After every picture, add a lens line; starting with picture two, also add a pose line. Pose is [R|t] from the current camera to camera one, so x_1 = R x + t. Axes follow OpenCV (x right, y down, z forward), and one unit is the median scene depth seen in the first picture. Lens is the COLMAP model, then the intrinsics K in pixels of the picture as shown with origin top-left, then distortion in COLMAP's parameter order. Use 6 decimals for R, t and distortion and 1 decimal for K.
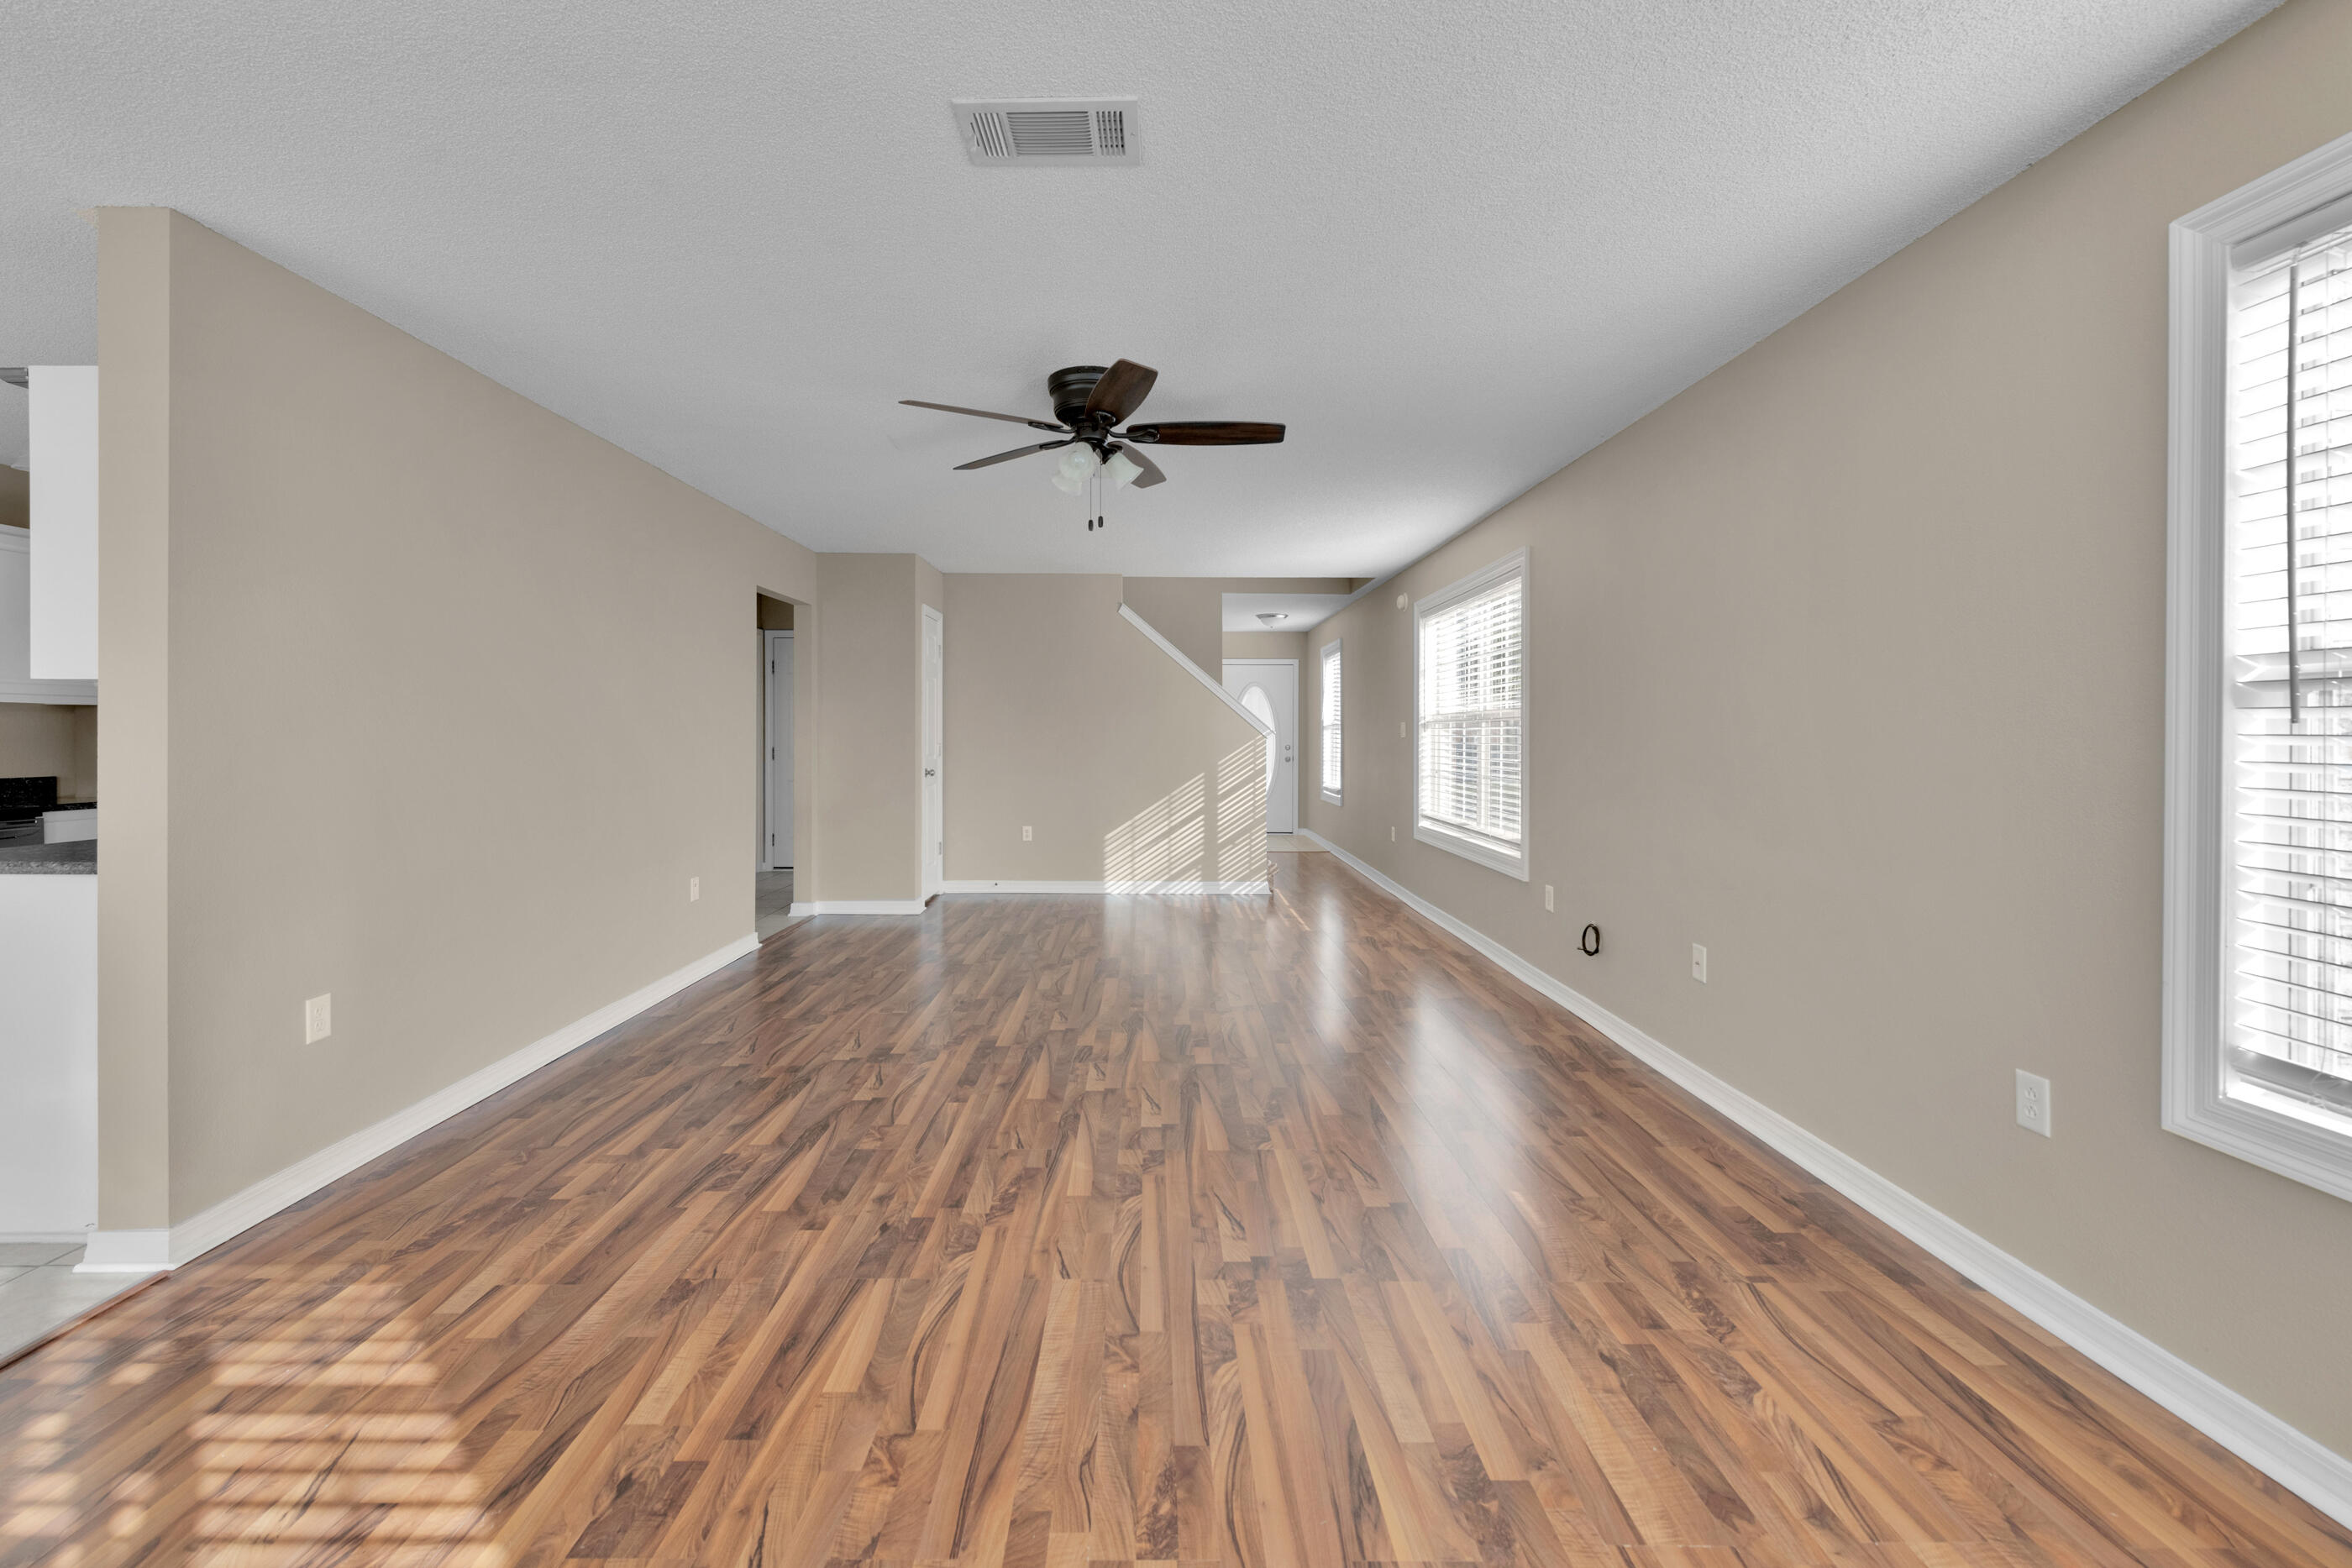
lens RADIAL K [[979.1, 0, 1176.0], [0, 979.1, 784.0], [0, 0, 1]] dist [-0.000004, -0.000088]
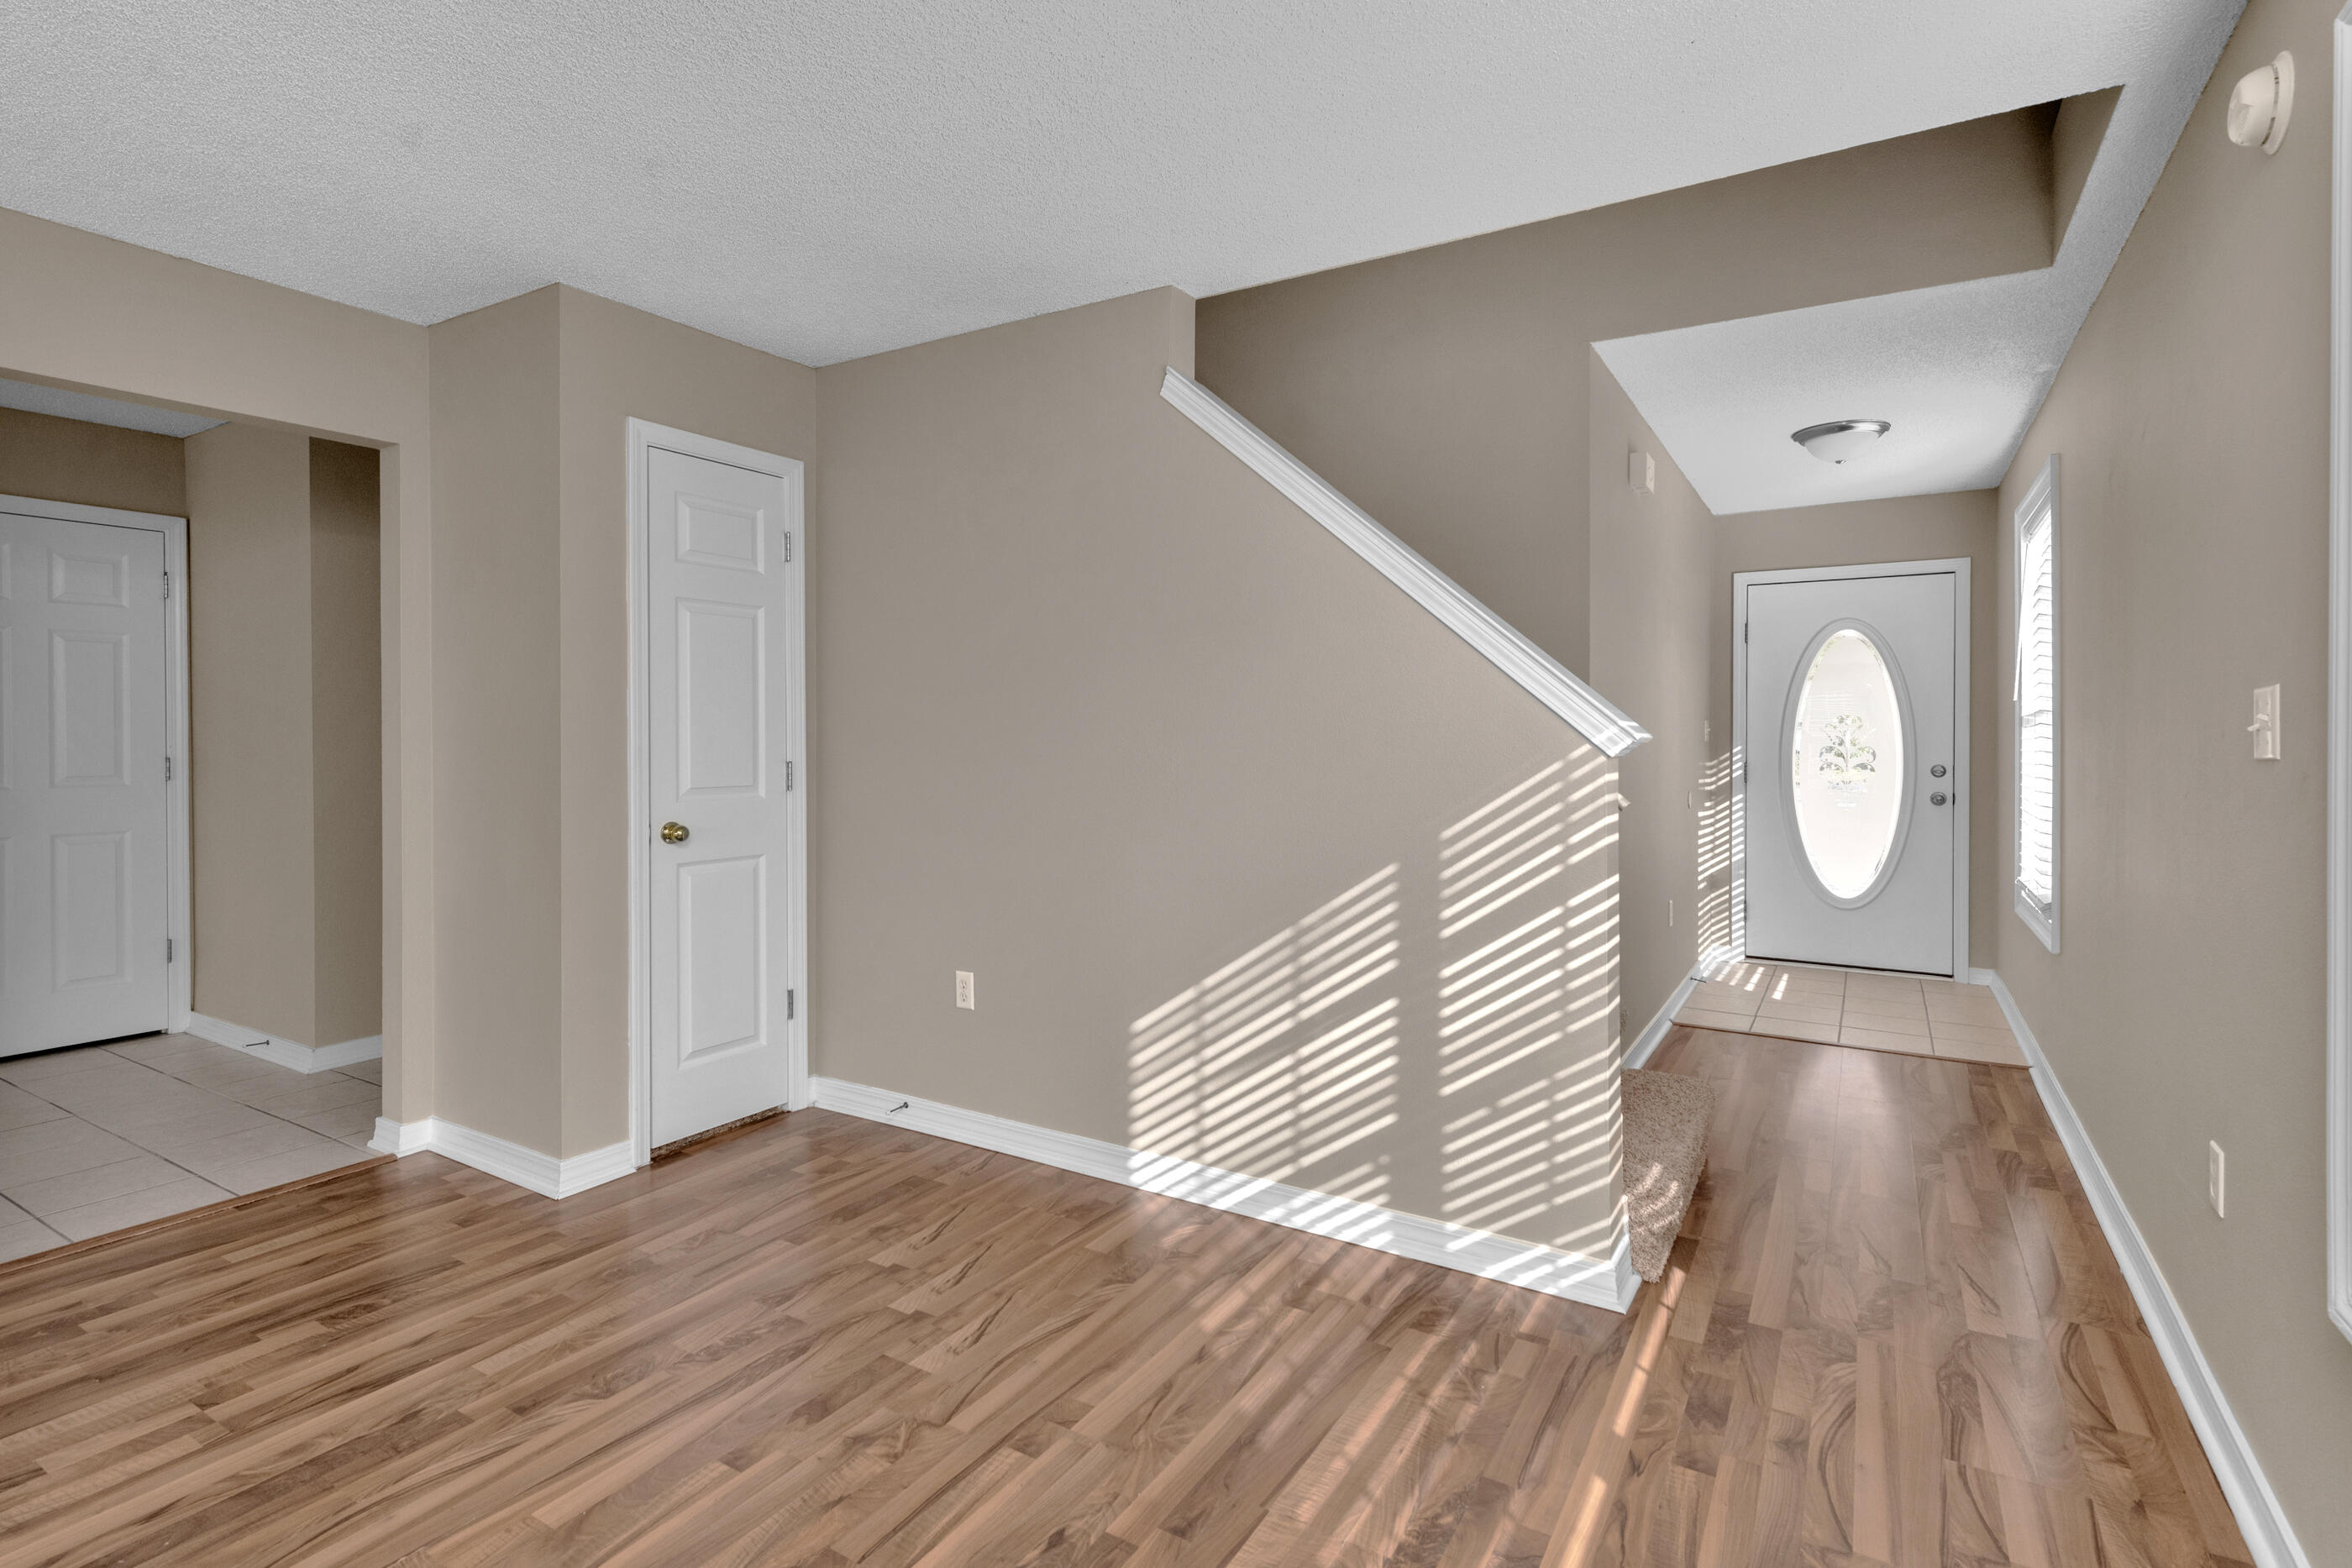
lens RADIAL K [[1132.9, 0, 1174.3], [0, 1132.9, 749.3], [0, 0, 1]] dist [0.001729, 0.000102]
pose [[0.836630, 0.008767, -0.547698, 0.166278], [-0.029048, 0.999175, -0.028379, -0.035381], [0.546998, 0.039652, 0.836195, 0.653245]]
